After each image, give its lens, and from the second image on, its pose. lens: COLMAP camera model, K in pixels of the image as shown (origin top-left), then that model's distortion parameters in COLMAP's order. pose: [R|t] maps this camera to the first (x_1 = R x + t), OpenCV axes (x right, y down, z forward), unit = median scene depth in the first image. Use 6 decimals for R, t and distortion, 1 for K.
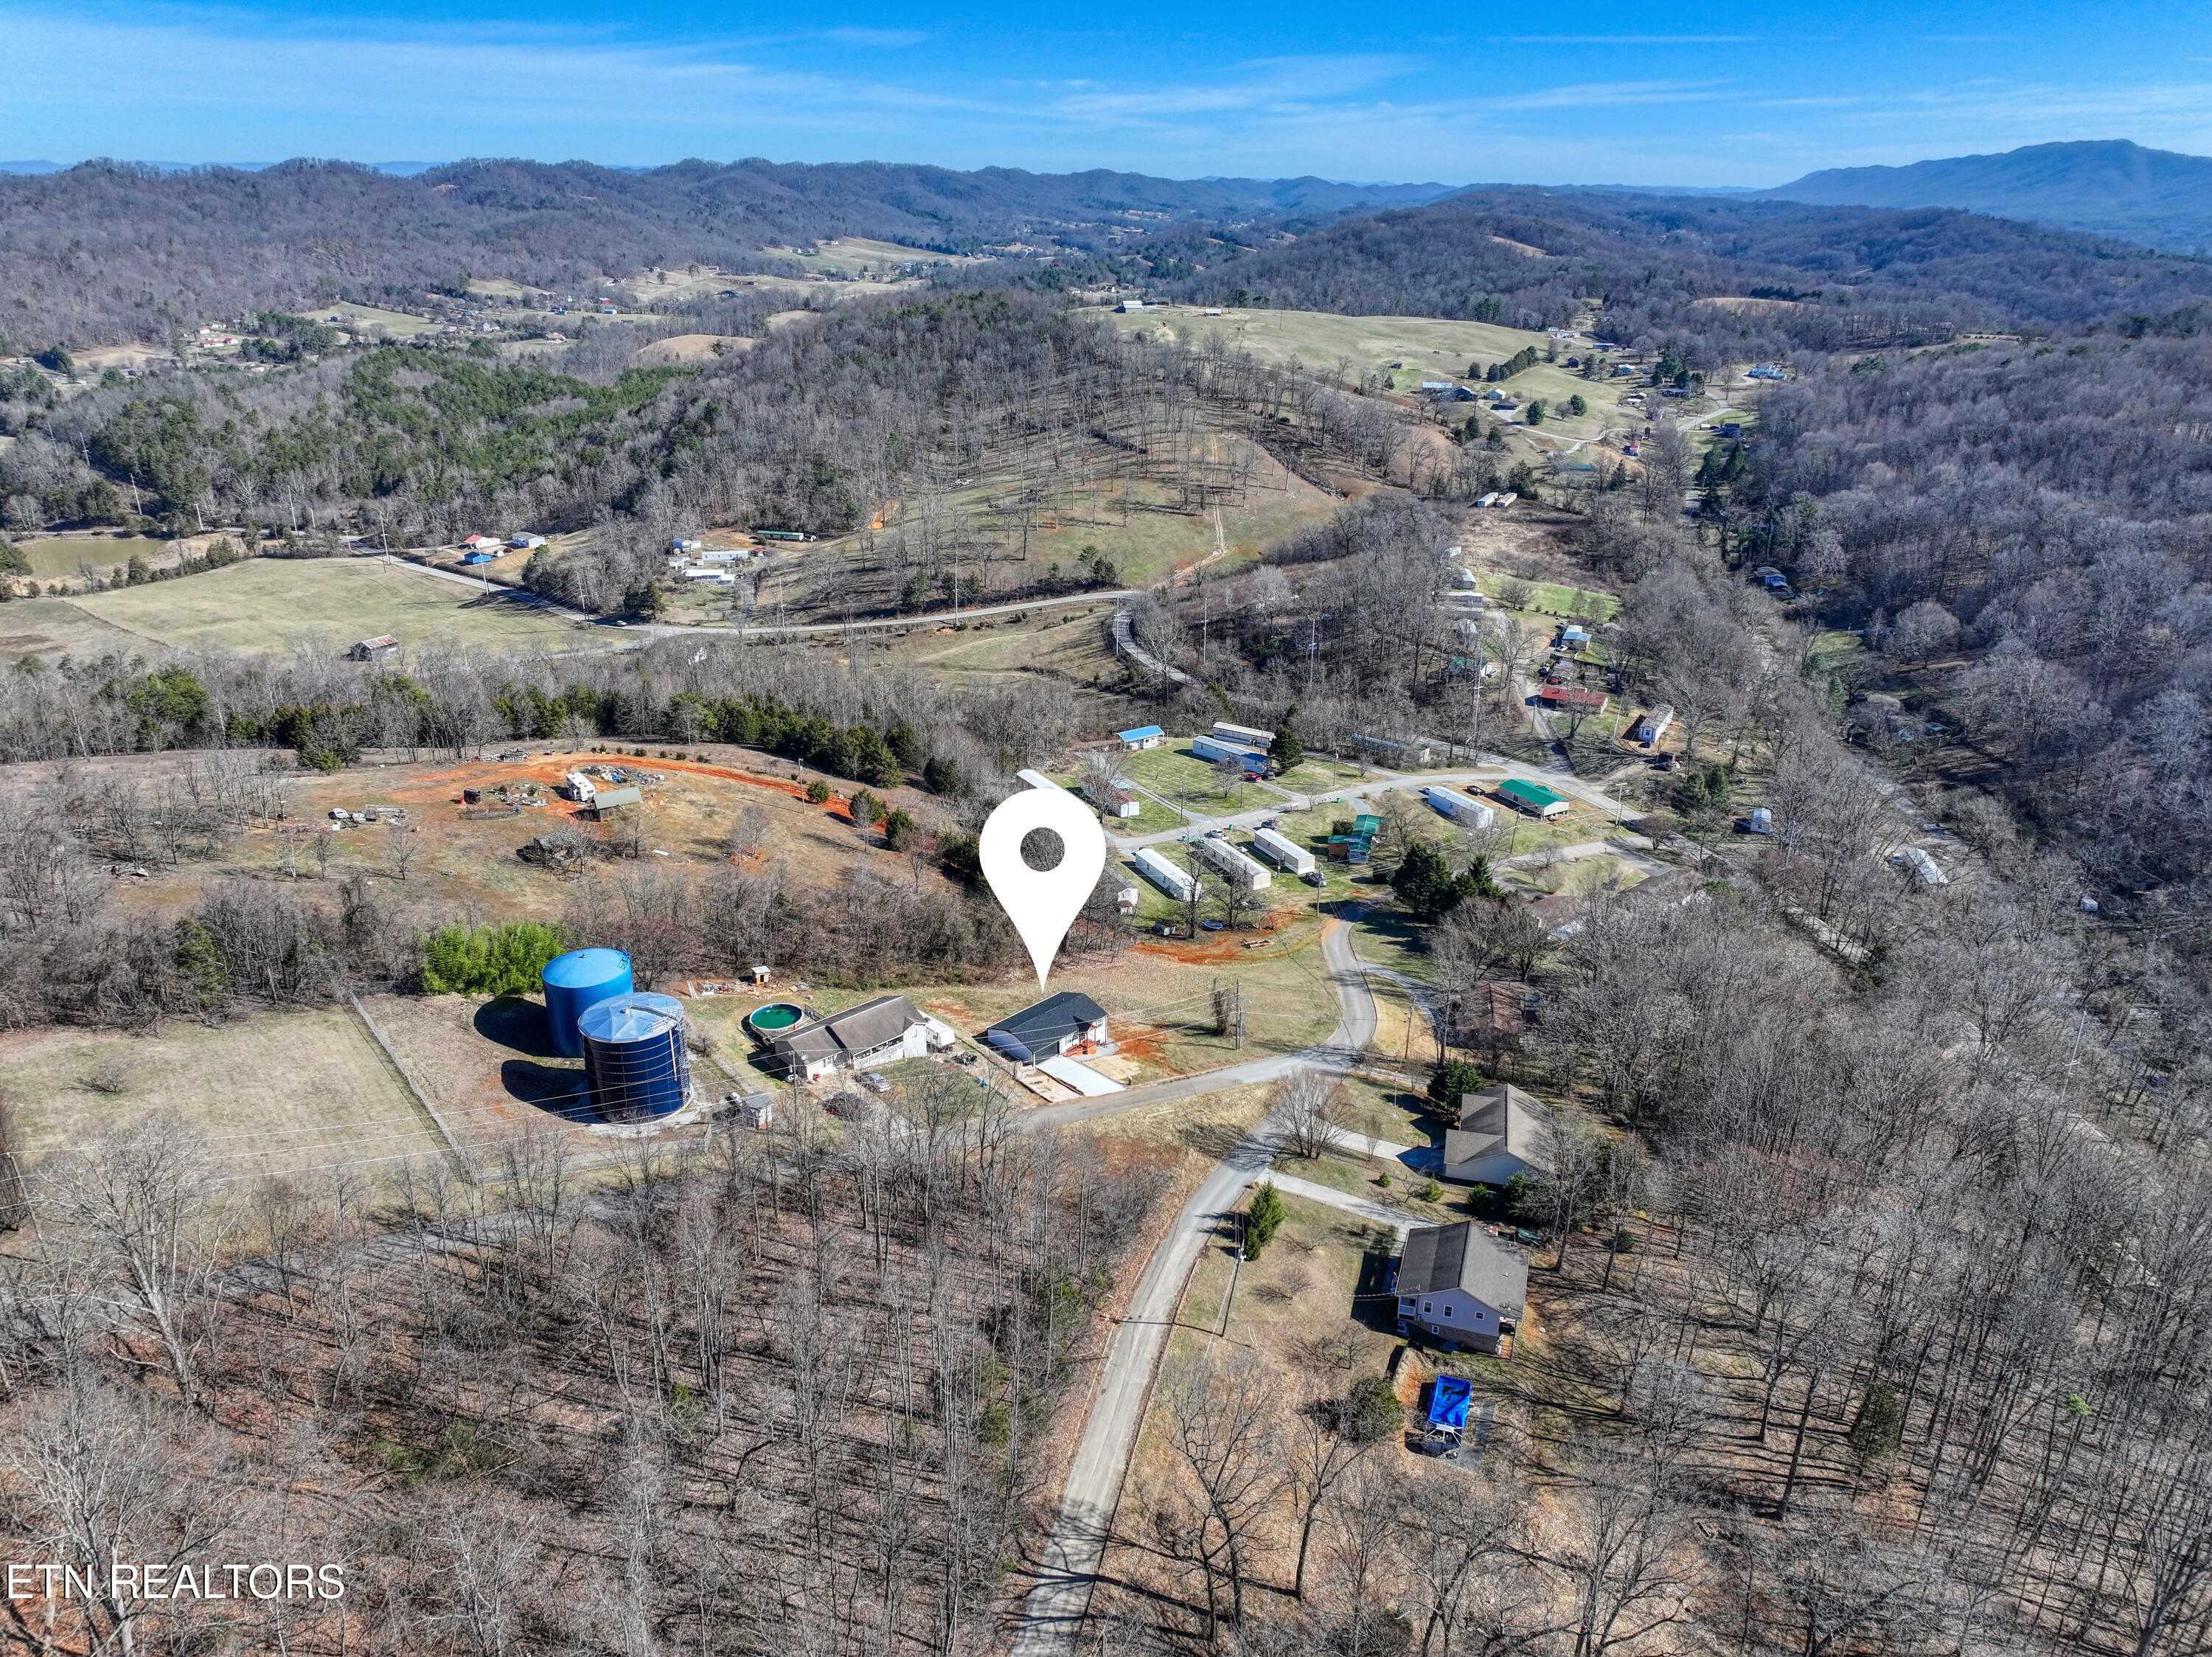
lens RADIAL K [[1551.8, 0, 1112.6], [0, 1551.8, 829.6], [0, 0, 1]] dist [-0.004546, 0.020419]
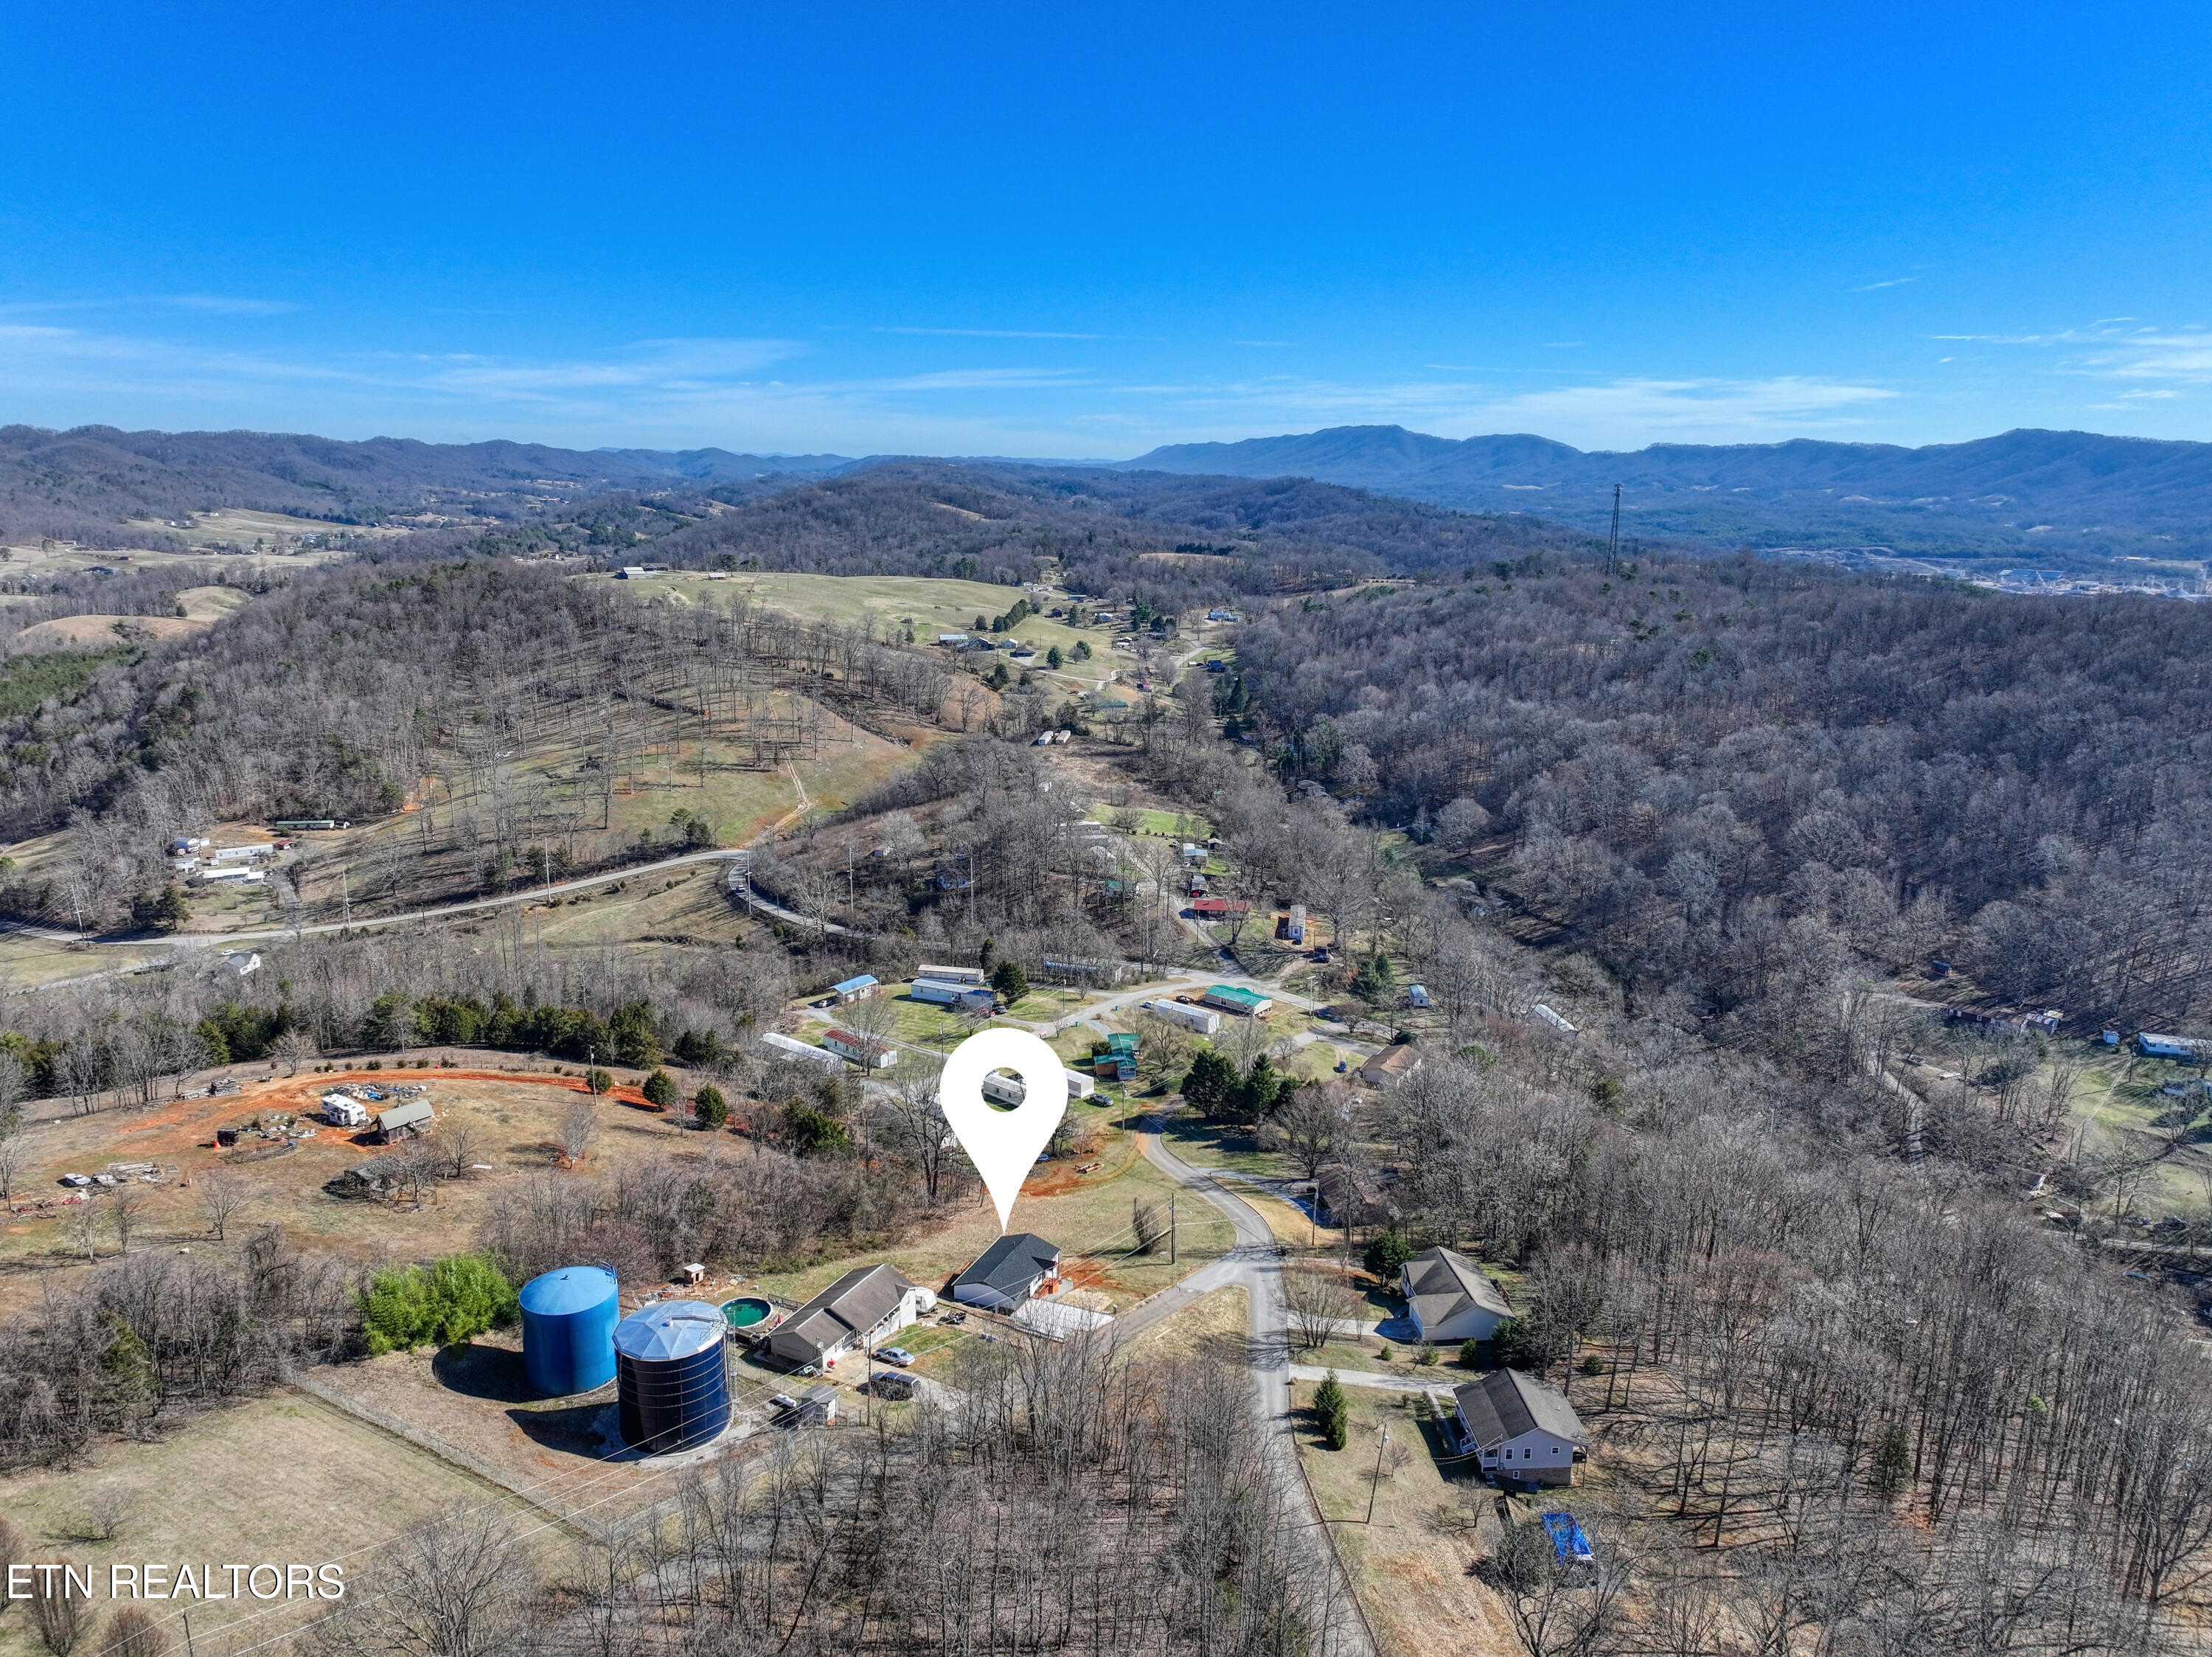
lens RADIAL K [[1551.8, 0, 1115.9], [0, 1551.8, 828.4], [0, 0, 1]] dist [-0.004546, 0.020419]
pose [[0.932595, -0.081947, 0.351498, -0.106829], [0.136352, 0.981706, -0.132899, -0.003444], [-0.334177, 0.171869, 0.926708, 0.005061]]
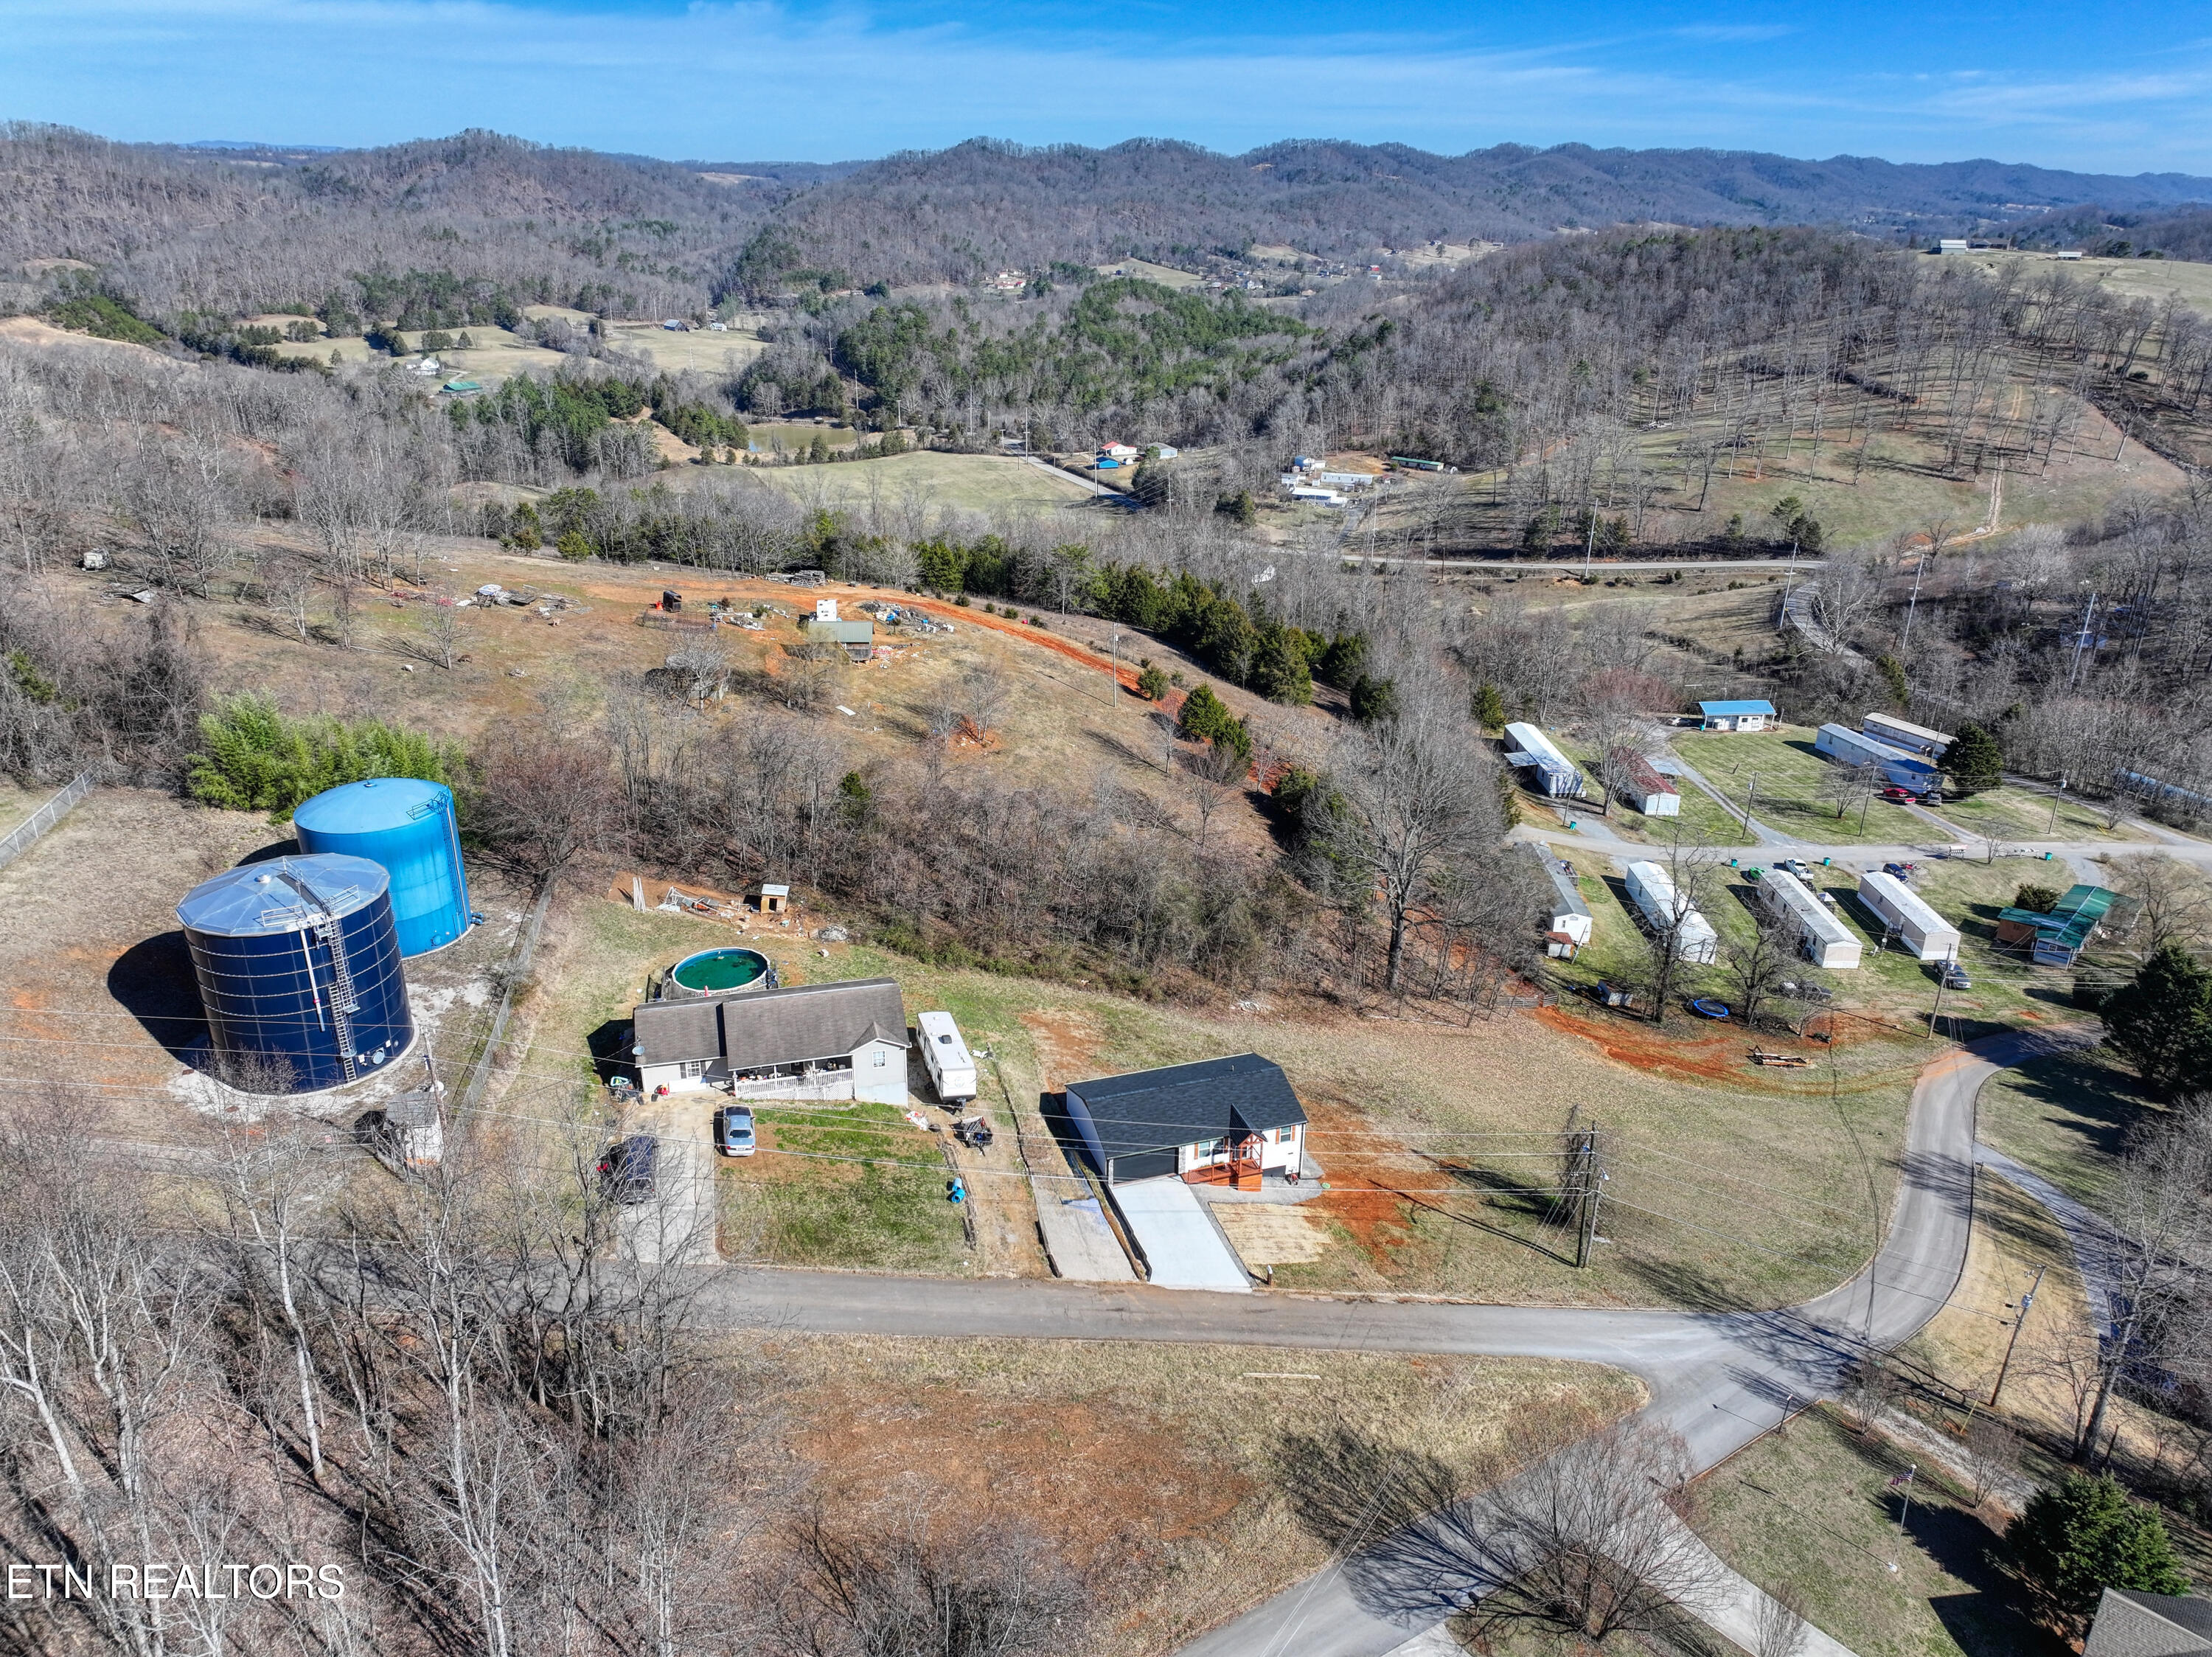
lens RADIAL K [[1551.8, 0, 1112.0], [0, 1551.8, 826.2], [0, 0, 1]] dist [-0.004546, 0.020419]
pose [[0.884459, 0.182441, -0.429475, 0.048514], [-0.184518, 0.982124, 0.037211, 0.007585], [0.428586, 0.046335, 0.902312, 0.188617]]
